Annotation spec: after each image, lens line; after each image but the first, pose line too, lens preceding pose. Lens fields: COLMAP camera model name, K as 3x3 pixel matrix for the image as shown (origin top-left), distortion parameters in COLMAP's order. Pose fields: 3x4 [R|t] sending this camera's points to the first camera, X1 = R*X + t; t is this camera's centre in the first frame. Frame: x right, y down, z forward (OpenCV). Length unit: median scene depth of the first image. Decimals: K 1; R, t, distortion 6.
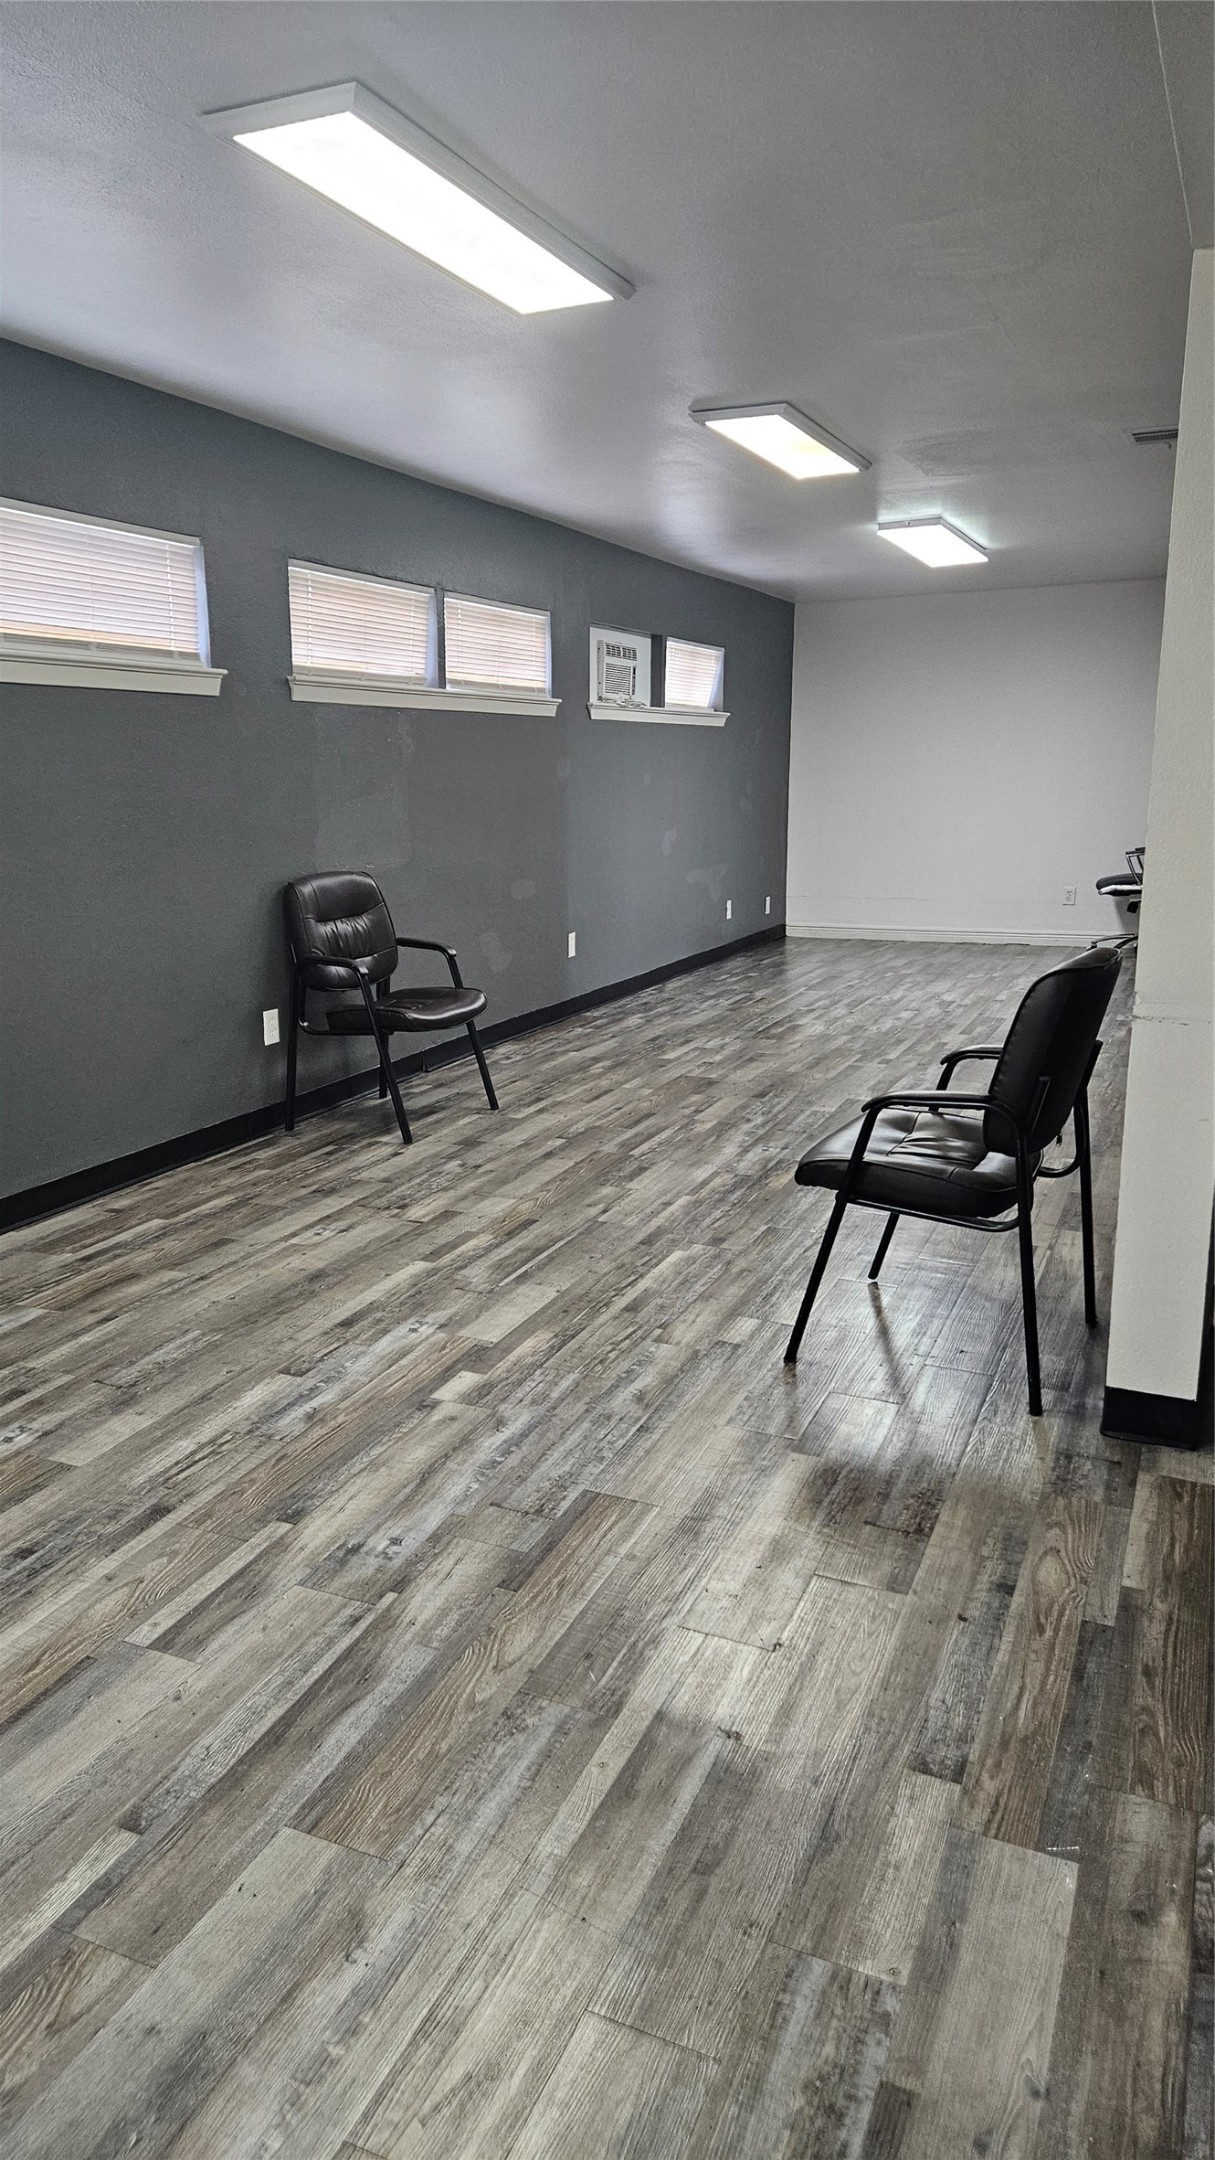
lens RADIAL K [[1434.1, 0, 580.3], [0, 1434.1, 1079.7], [0, 0, 1]] dist [0.057792, -0.041699]
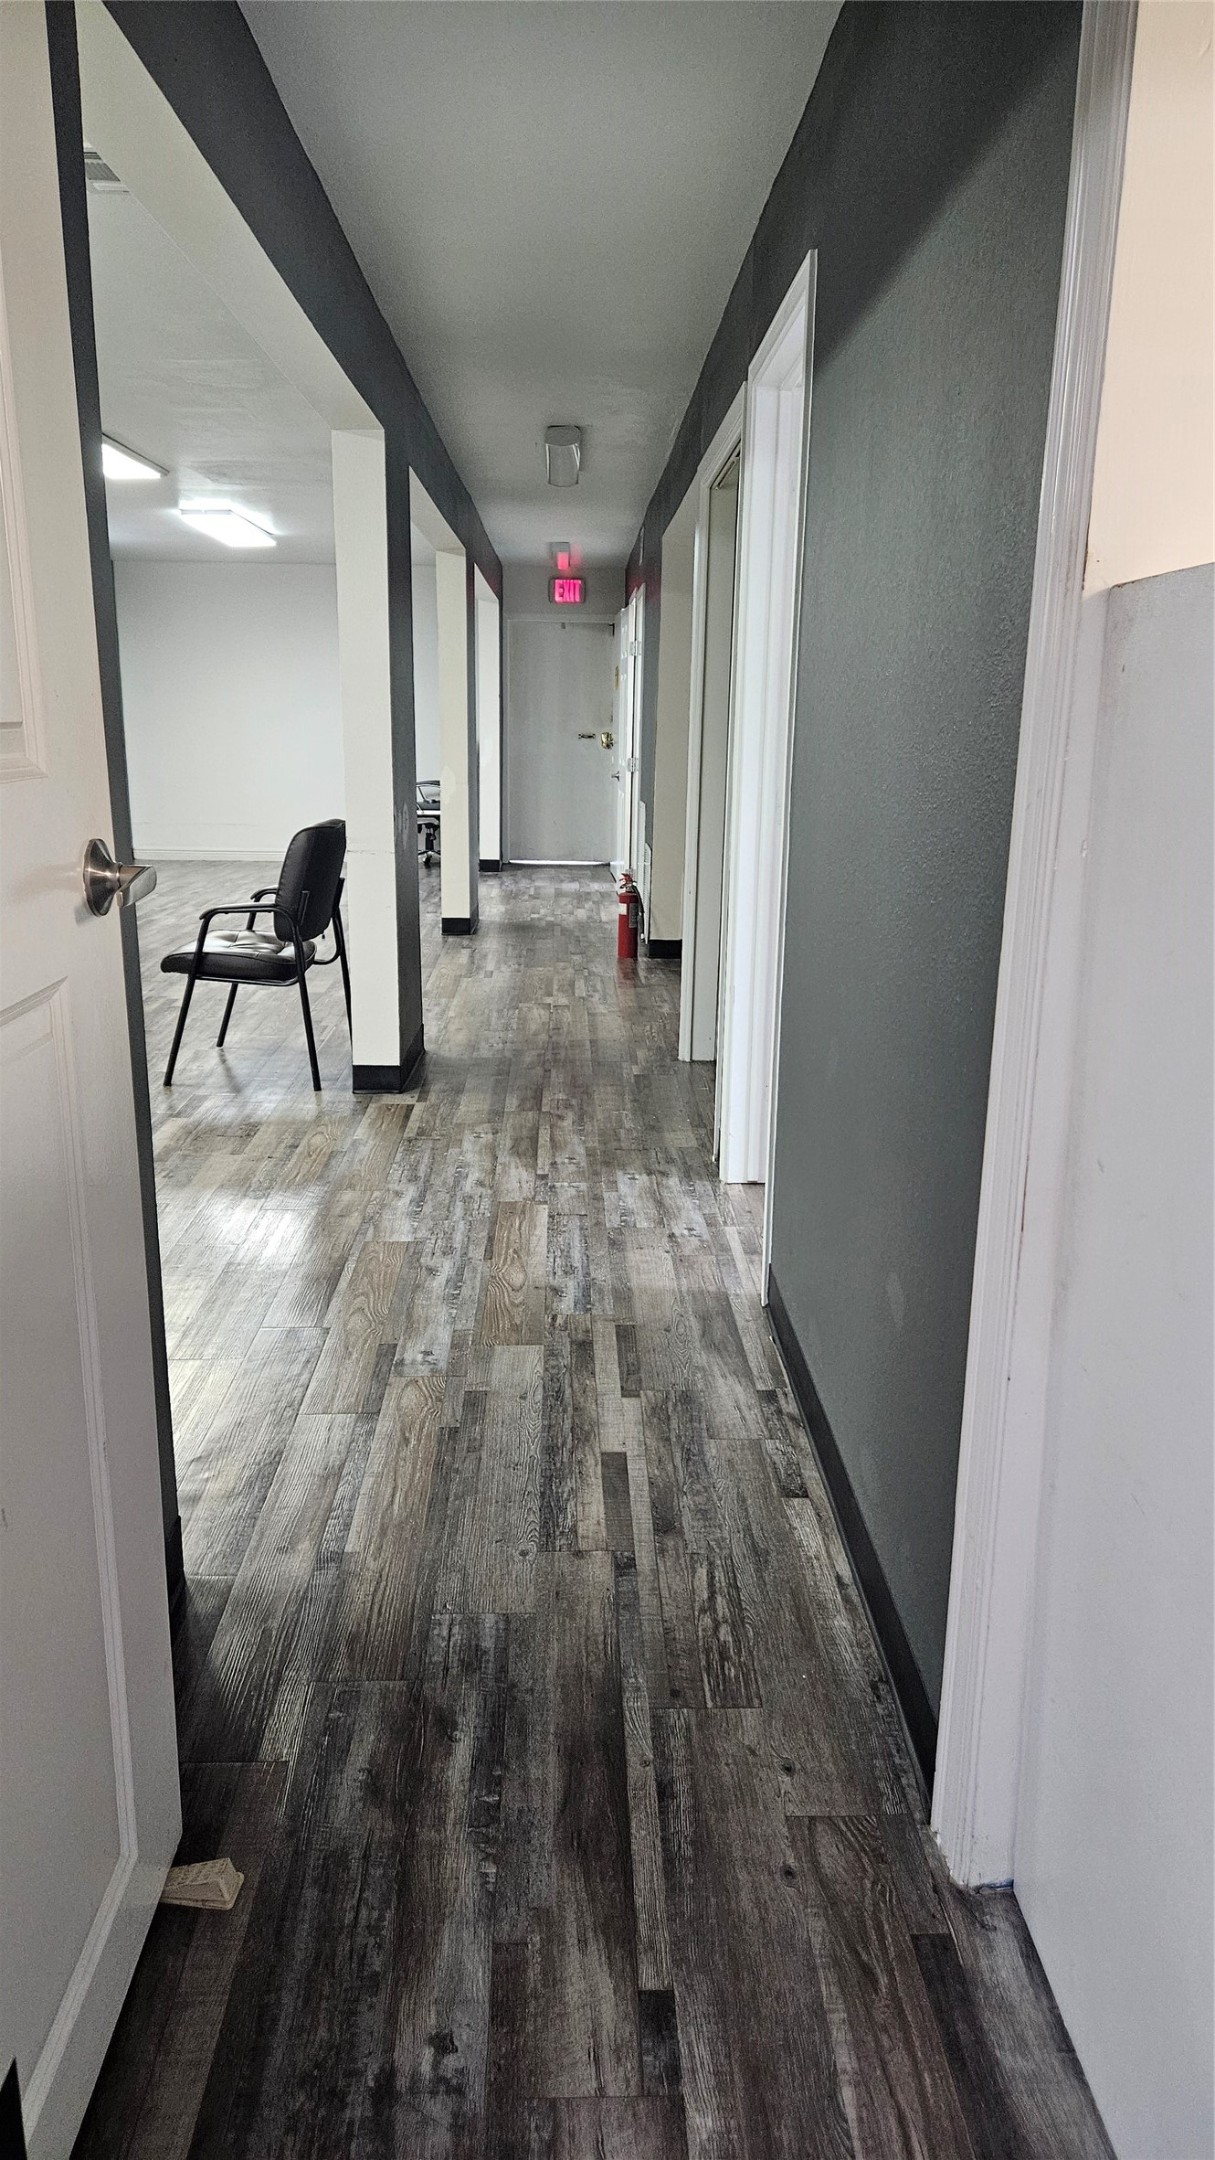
lens RADIAL K [[1434.1, 0, 605.2], [0, 1434.1, 1081.8], [0, 0, 1]] dist [0.057792, -0.041699]
pose [[0.897889, -0.088889, 0.431155, -0.085838], [0.073612, 0.995929, 0.052028, 0.119578], [-0.434024, -0.014978, 0.900777, -0.519696]]
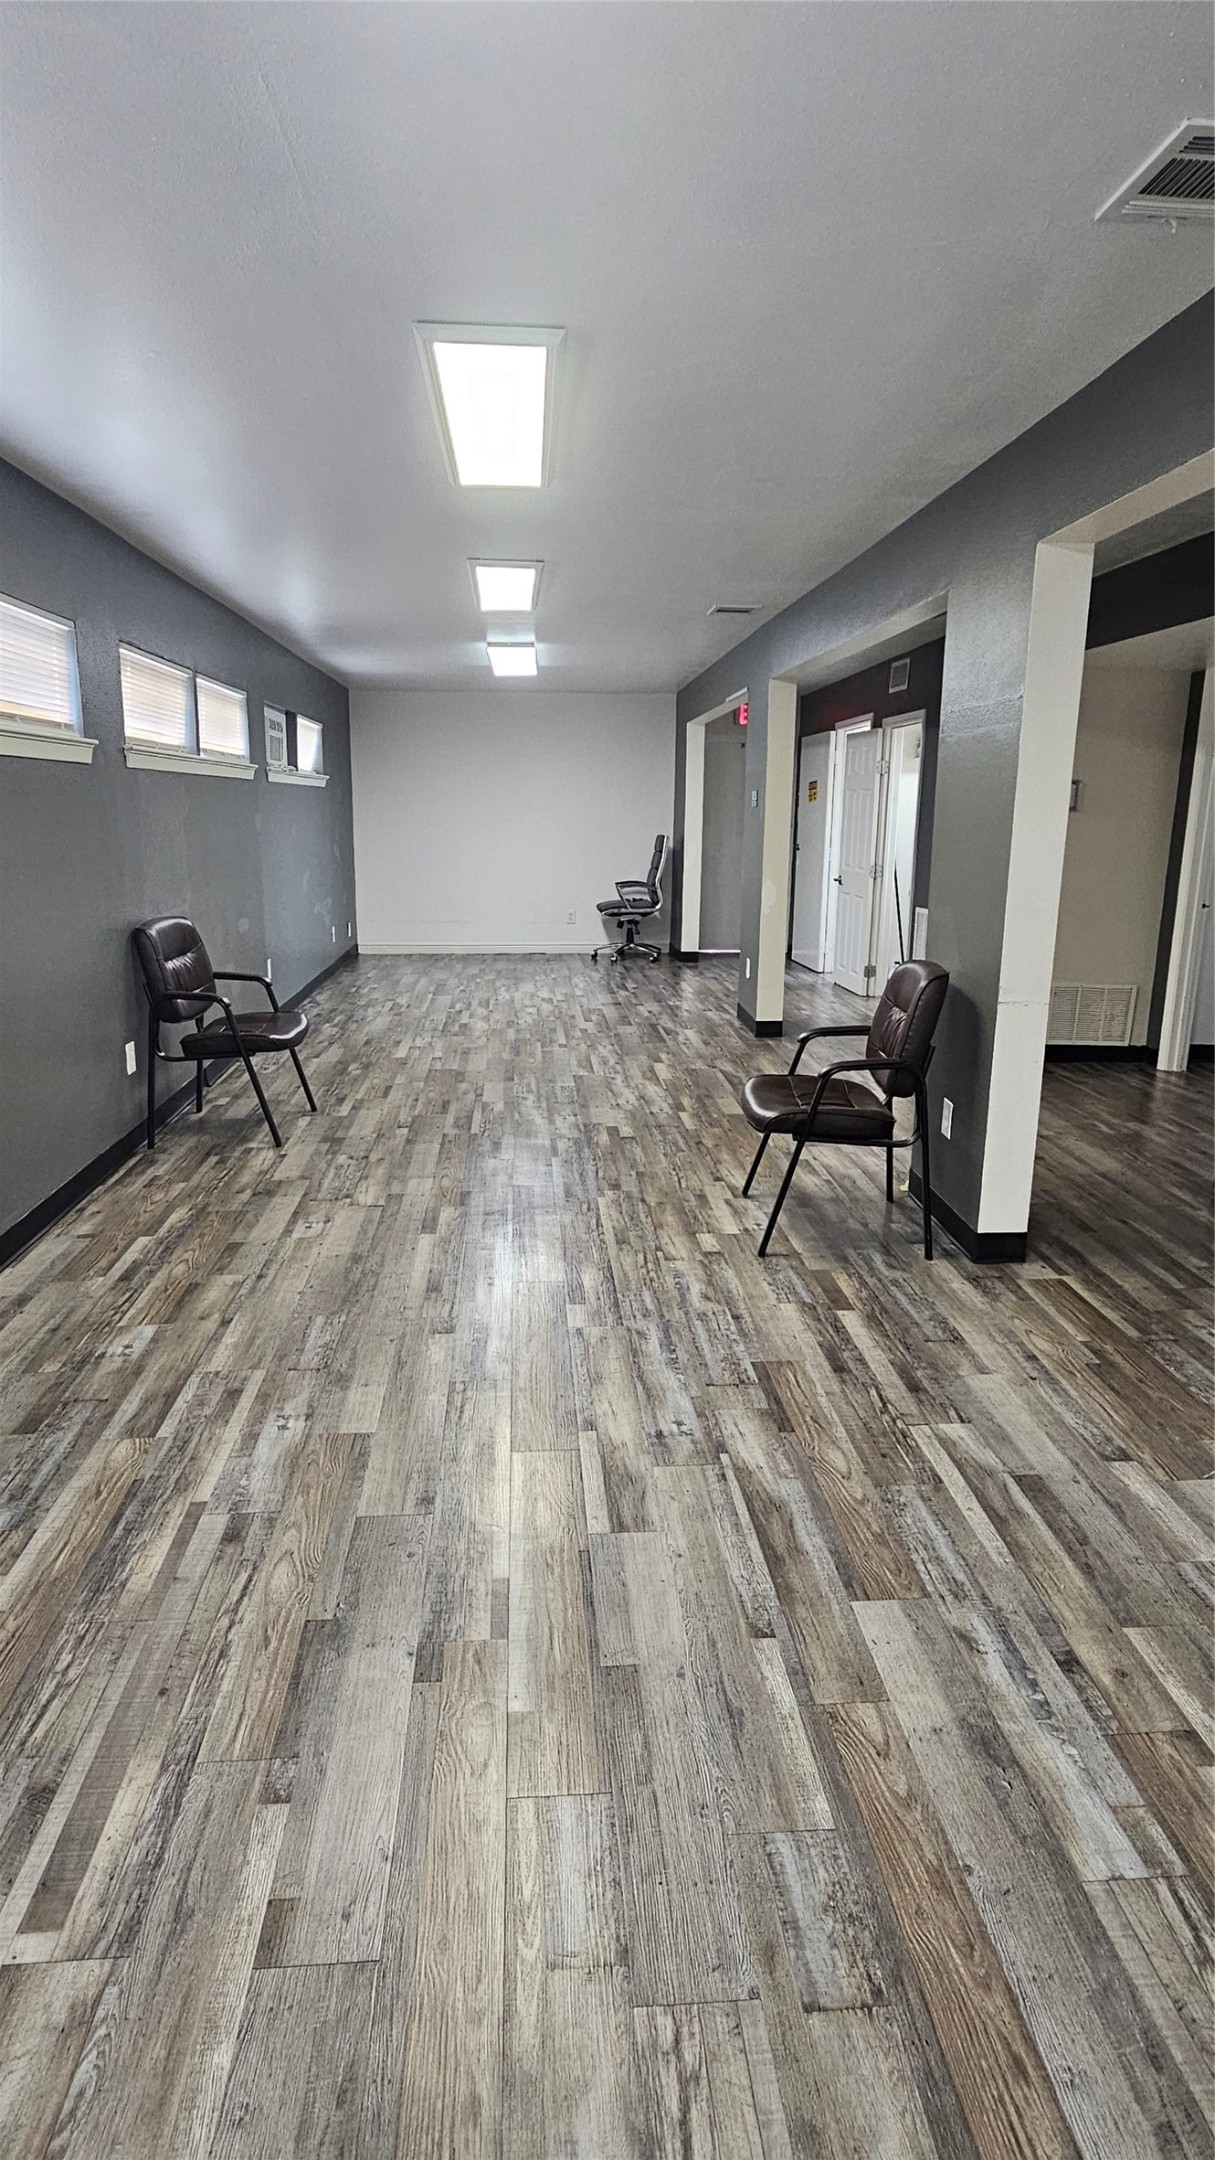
lens RADIAL K [[1157.0, 0, 615.9], [0, 1157.0, 1059.6], [0, 0, 1]] dist [-0.006556, 0.001551]
pose [[0.876084, -0.083868, 0.474808, -0.421348], [0.084996, 0.996198, 0.019135, -0.027505], [-0.474607, 0.023593, 0.879881, 0.045561]]
